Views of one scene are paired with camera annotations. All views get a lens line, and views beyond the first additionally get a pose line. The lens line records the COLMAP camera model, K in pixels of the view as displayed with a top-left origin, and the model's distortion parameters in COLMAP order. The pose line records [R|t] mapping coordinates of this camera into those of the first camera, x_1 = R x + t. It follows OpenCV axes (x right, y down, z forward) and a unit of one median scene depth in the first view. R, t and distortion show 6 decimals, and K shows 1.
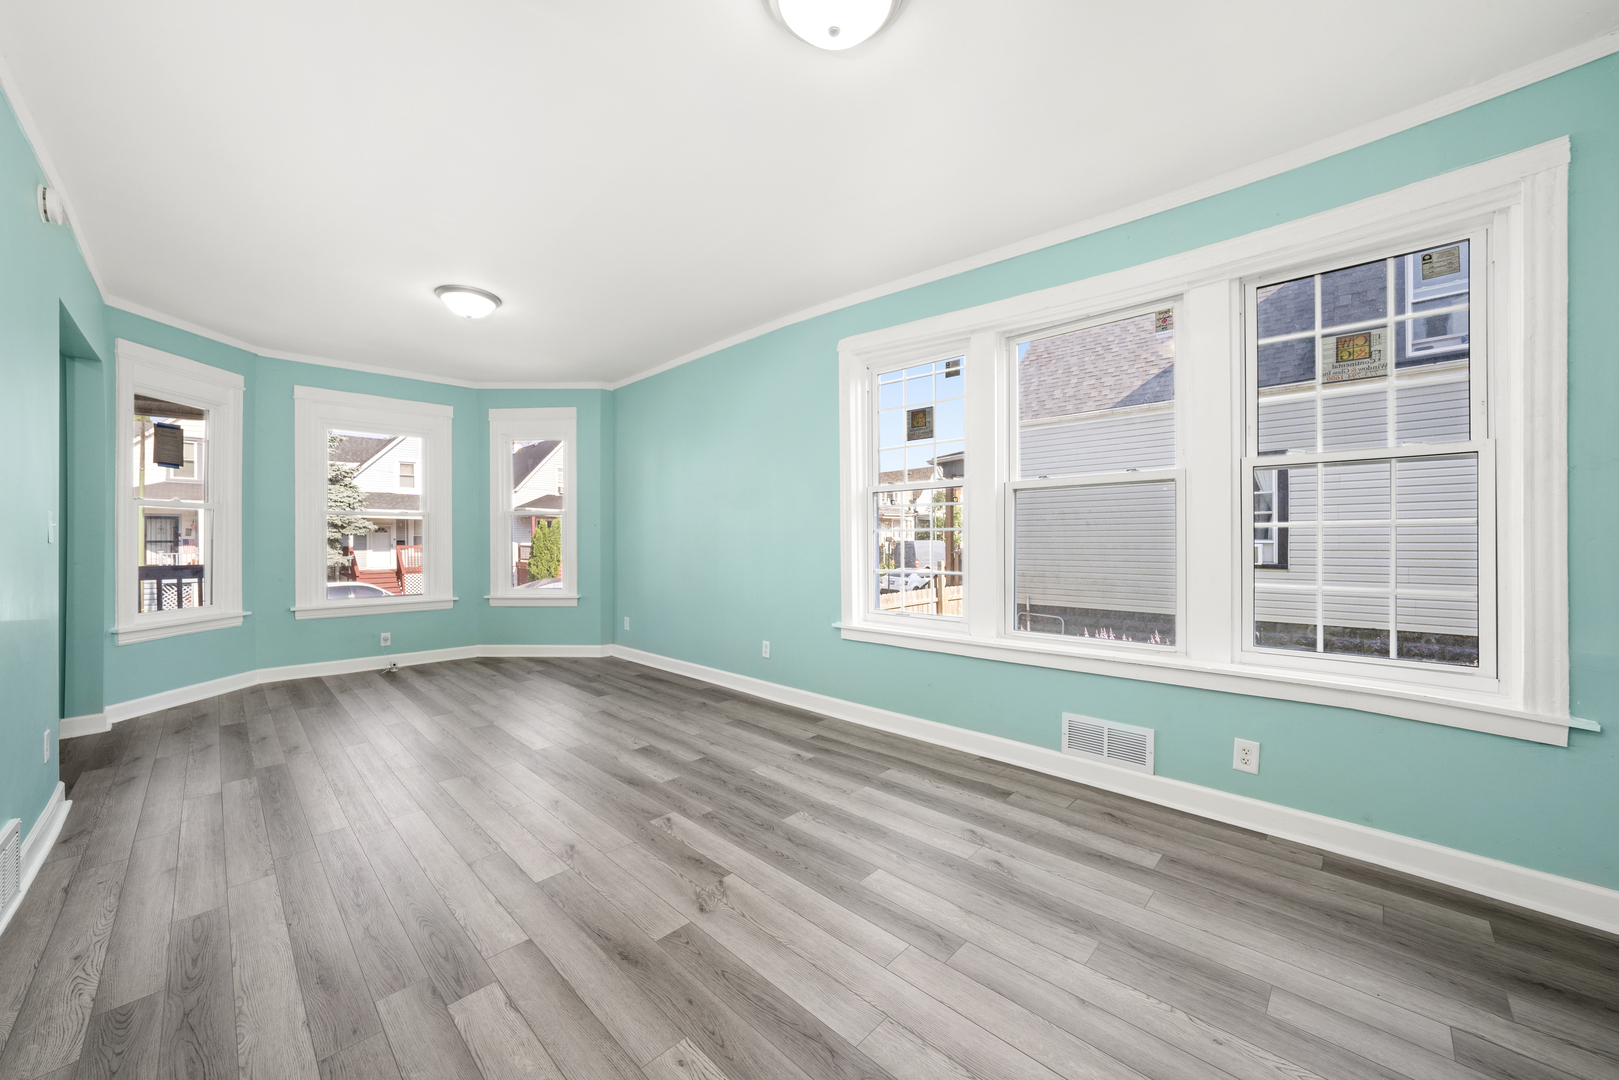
lens RADIAL K [[597.6, 0, 801.1], [0, 597.6, 537.2], [0, 0, 1]] dist [-0.012942, -0.000334]
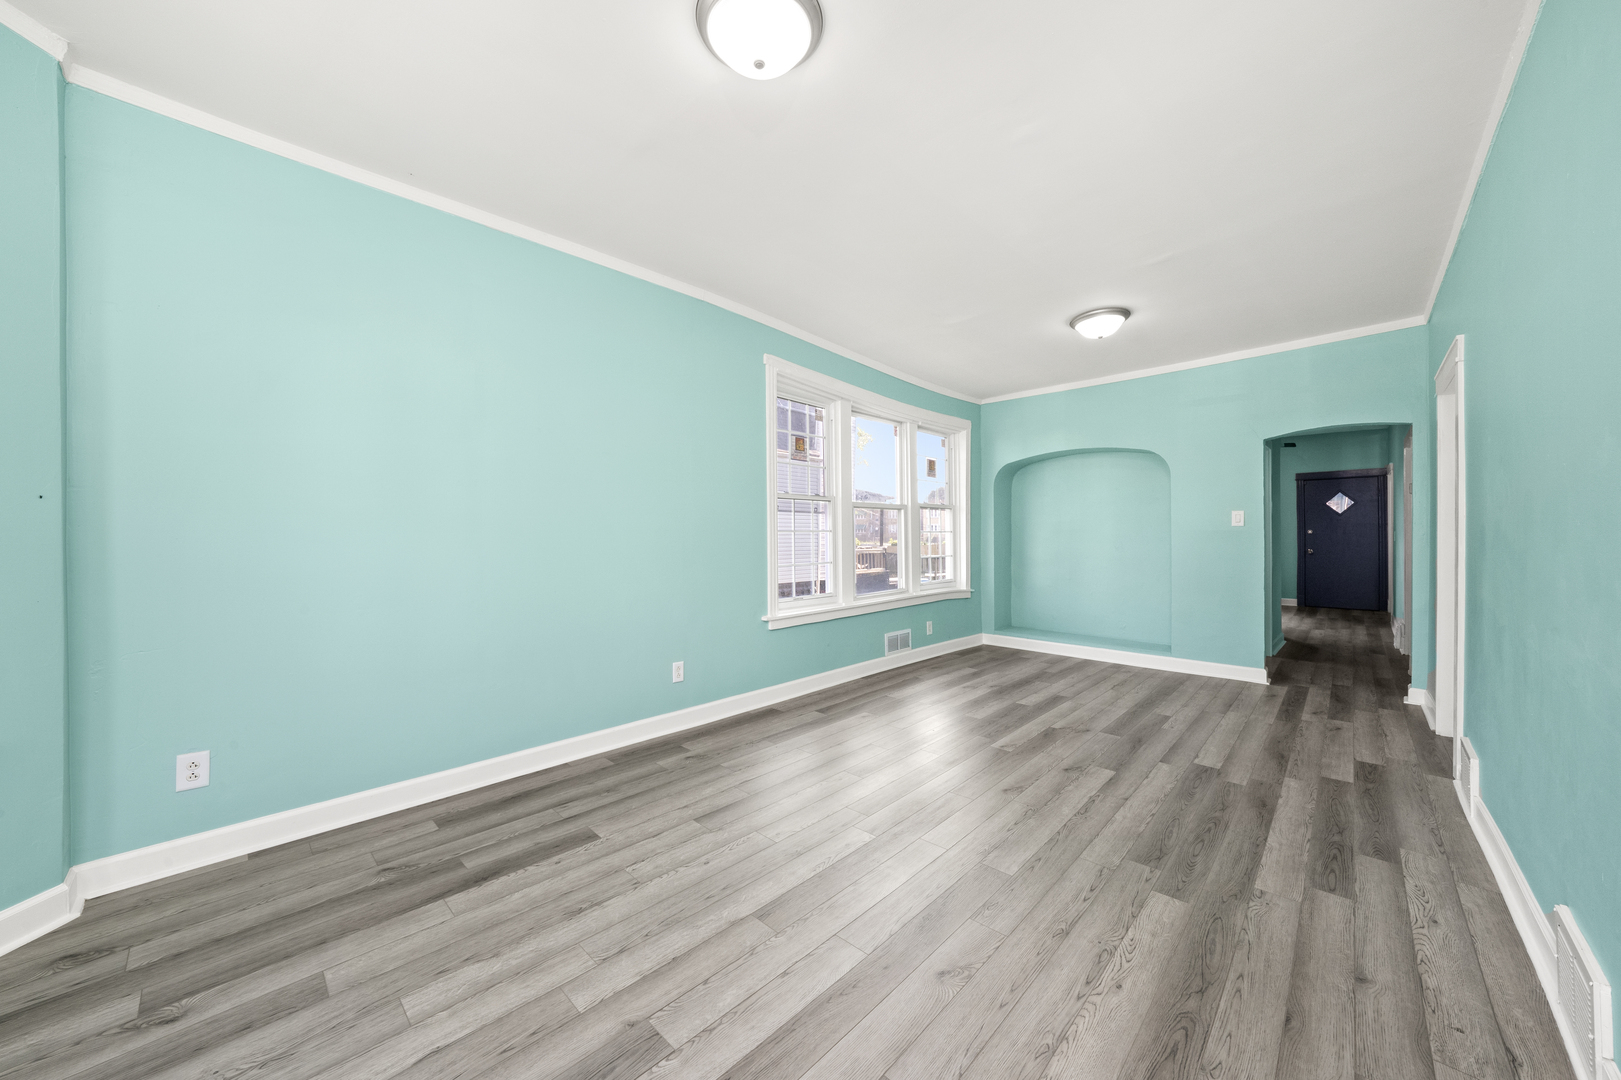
lens RADIAL K [[584.5, 0, 810.5], [0, 584.5, 540.0], [0, 0, 1]] dist [-0.013753, 0.000369]
pose [[-0.027262, -0.002916, 0.999624, -1.370882], [-0.000709, 0.999996, 0.002898, 0.004566], [-0.999628, -0.000630, -0.027264, 1.323281]]
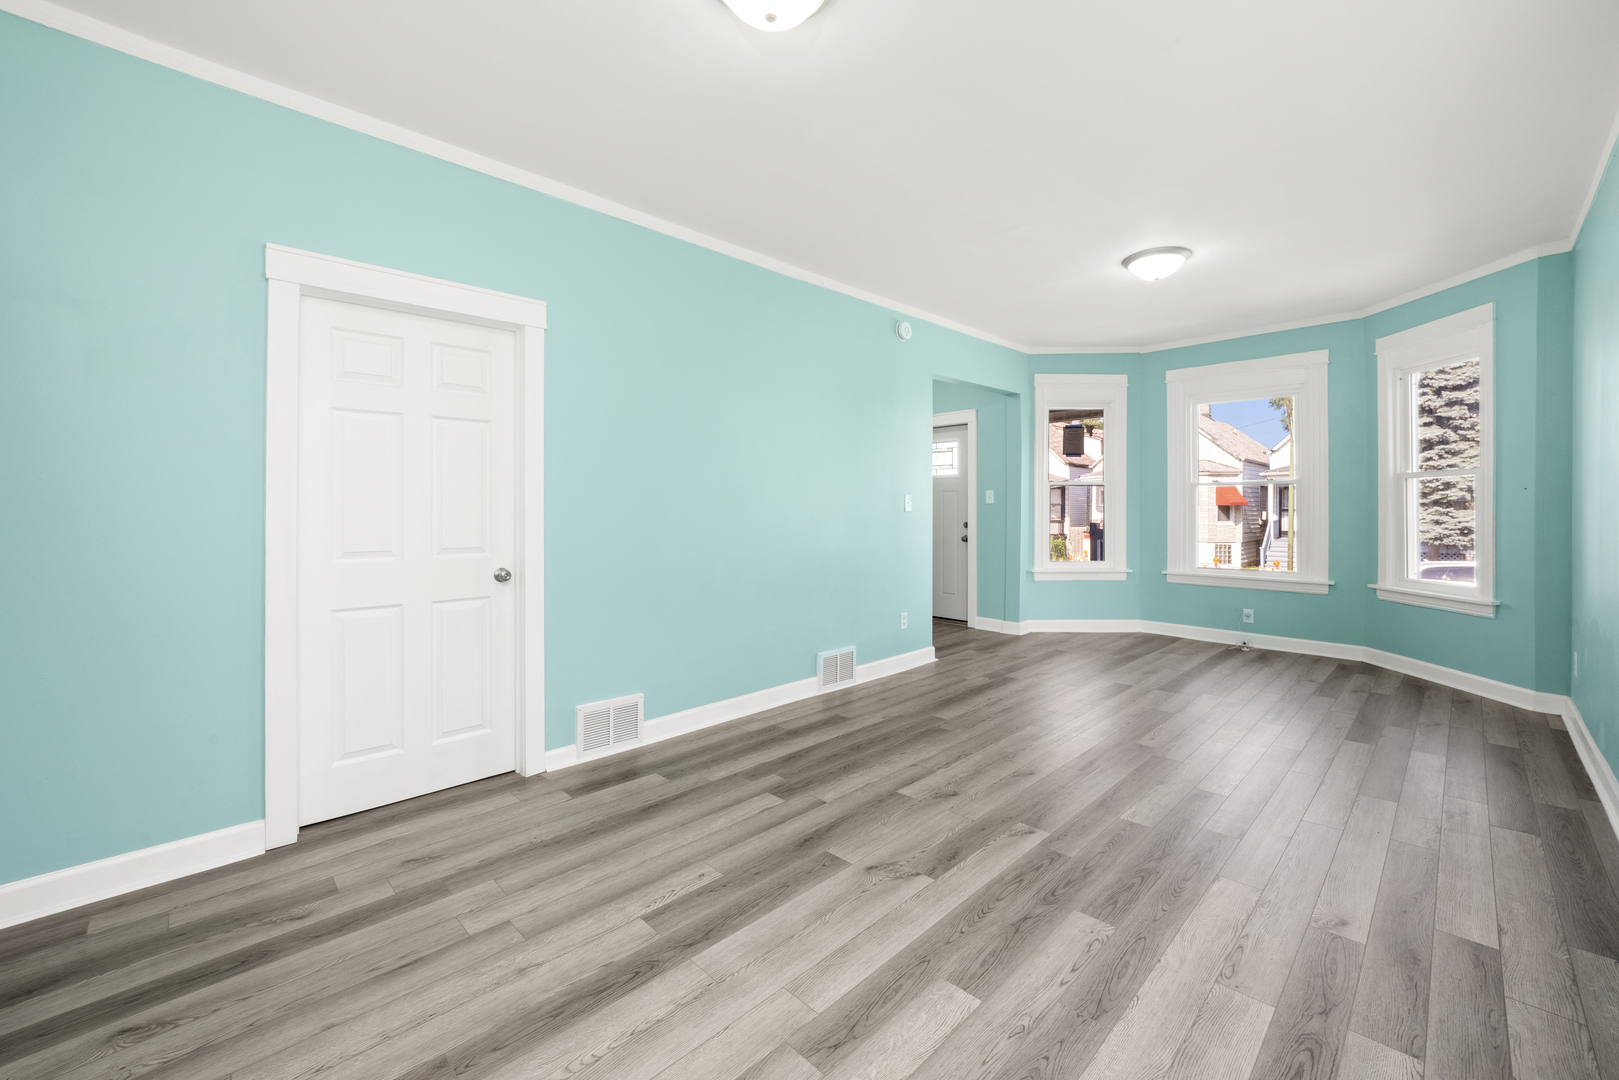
lens RADIAL K [[643.2, 0, 807.7], [0, 643.2, 514.2], [0, 0, 1]] dist [-0.014442, 0.002873]
pose [[-0.013996, 0.011800, -0.999832, 0.650844], [0.002068, 0.999929, 0.011772, -0.007484], [0.999900, -0.001903, -0.014019, 0.616359]]
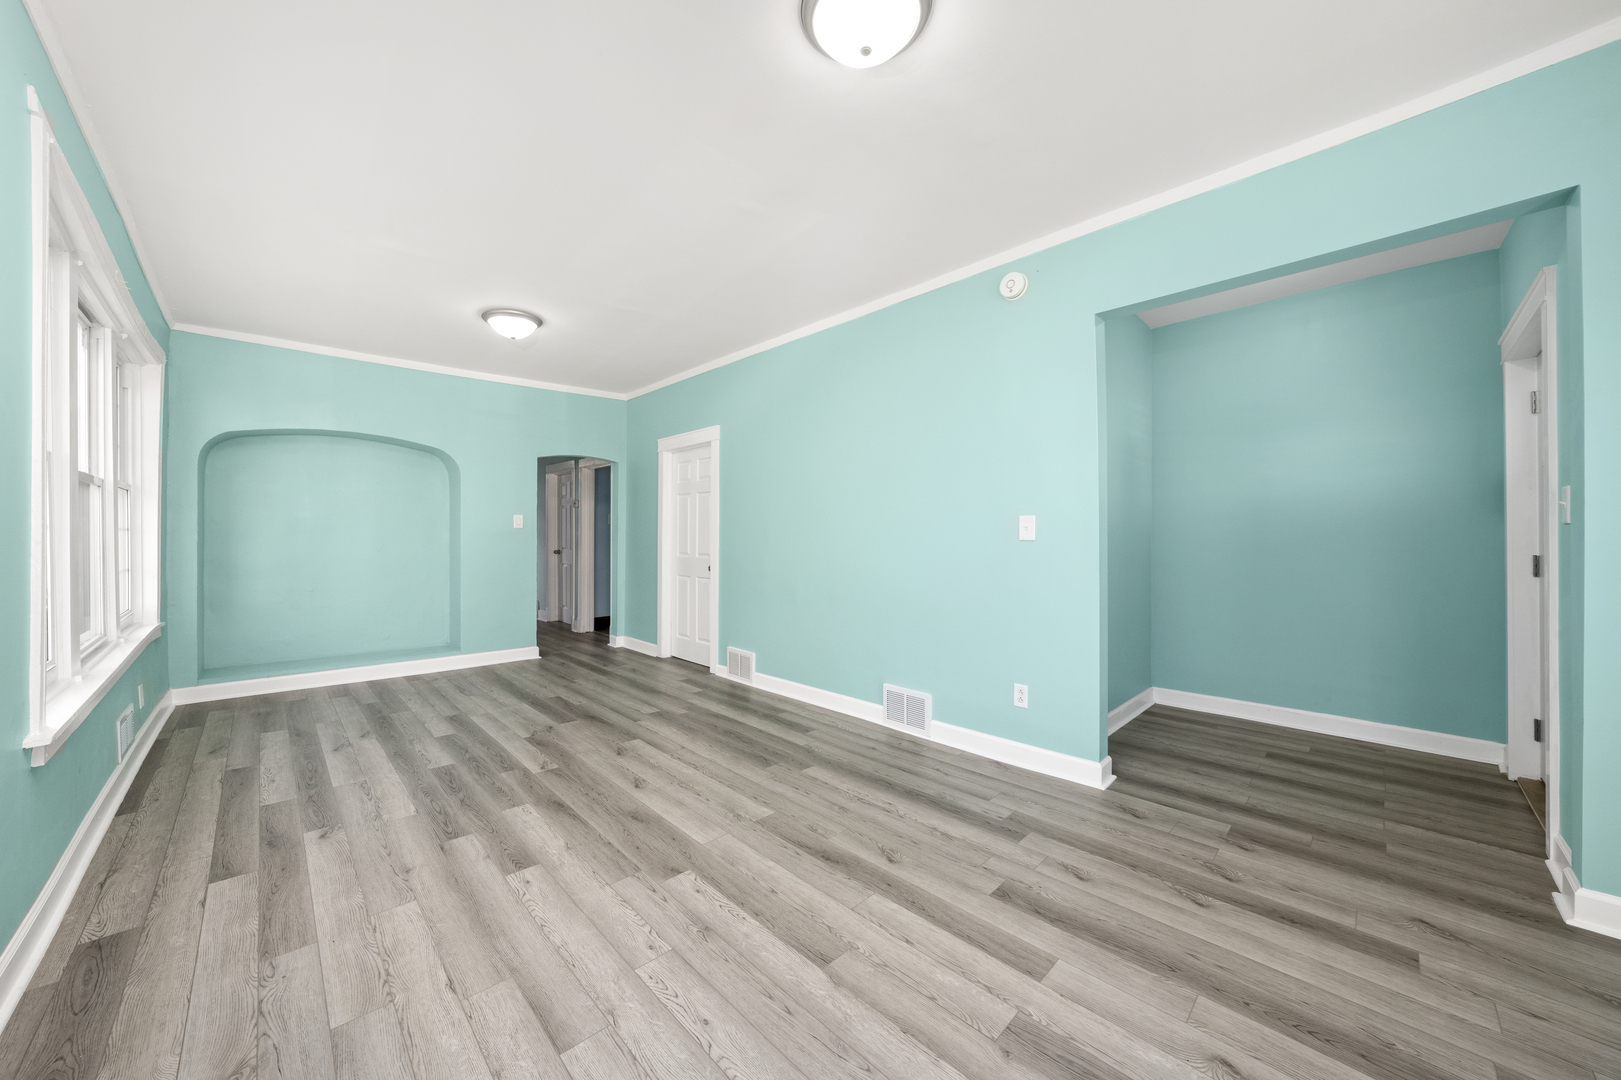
lens RADIAL K [[567.6, 0, 801.6], [0, 567.6, 535.7], [0, 0, 1]] dist [-0.017781, 0.000088]
pose [[-0.999798, 0.002805, 0.019921, -0.701302], [0.002775, 0.999995, -0.001552, 0.000084], [-0.019926, -0.001496, -0.999800, 1.934188]]
